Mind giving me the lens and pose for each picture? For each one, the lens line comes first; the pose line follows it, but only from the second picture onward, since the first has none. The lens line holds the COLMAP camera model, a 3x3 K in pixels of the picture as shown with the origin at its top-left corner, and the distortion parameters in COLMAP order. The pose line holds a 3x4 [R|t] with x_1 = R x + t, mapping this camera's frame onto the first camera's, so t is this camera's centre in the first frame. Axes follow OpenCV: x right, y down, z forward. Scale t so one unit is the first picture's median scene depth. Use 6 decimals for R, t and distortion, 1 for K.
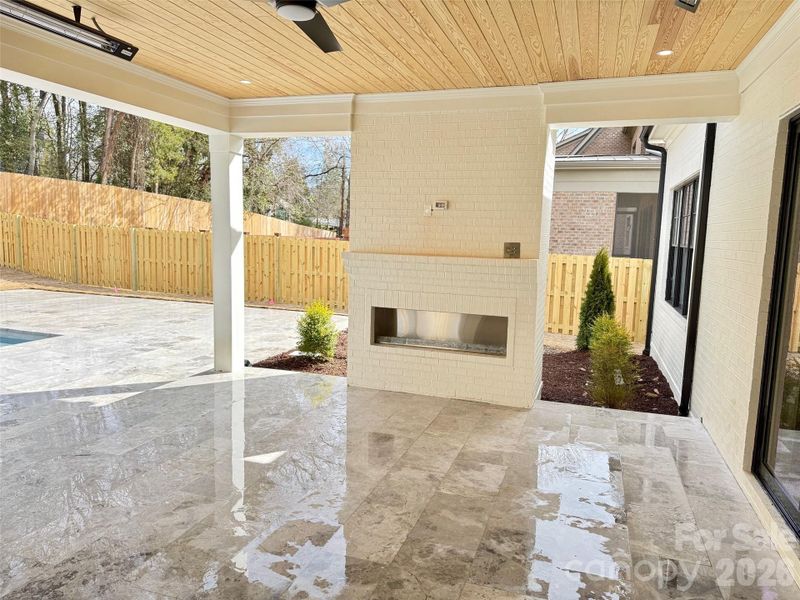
lens RADIAL K [[560.3, 0, 405.0], [0, 560.3, 298.6], [0, 0, 1]] dist [0.072204, -0.089469]
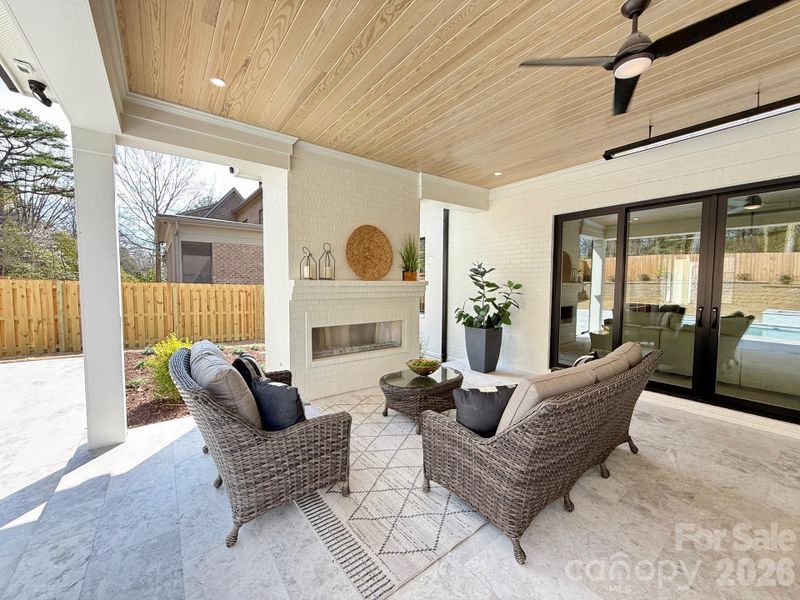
lens RADIAL K [[317.4, 0, 397.3], [0, 317.4, 299.0], [0, 0, 1]] dist [-0.000326, -0.000099]
pose [[0.570437, -0.070766, 0.818287, -0.441219], [0.107544, 0.994139, 0.011004, -0.028667], [-0.814270, 0.081725, 0.574705, 0.436763]]
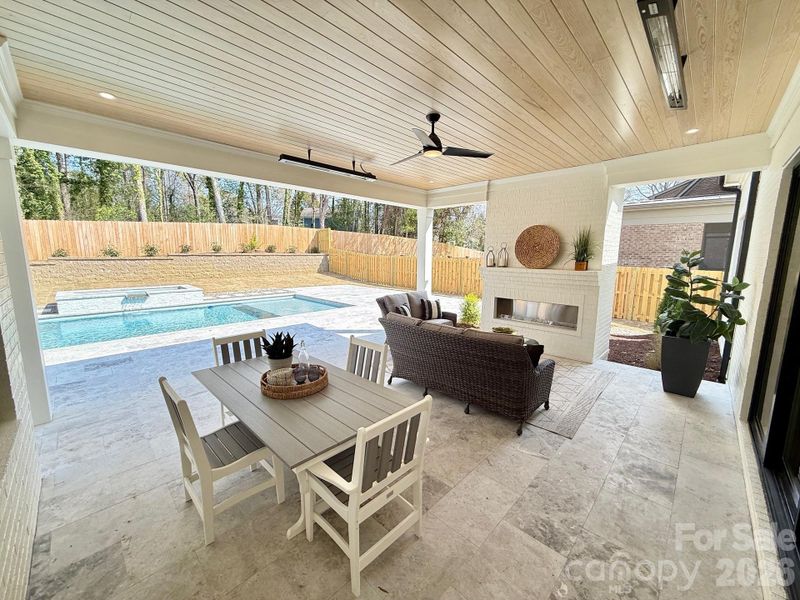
lens RADIAL K [[317.4, 0, 397.3], [0, 317.4, 299.0], [0, 0, 1]] dist [-0.000326, -0.000099]
pose [[0.900567, 0.039953, -0.432876, 0.091832], [-0.032197, 0.999163, 0.025238, 0.004390], [0.433522, -0.008791, 0.901100, -0.052126]]
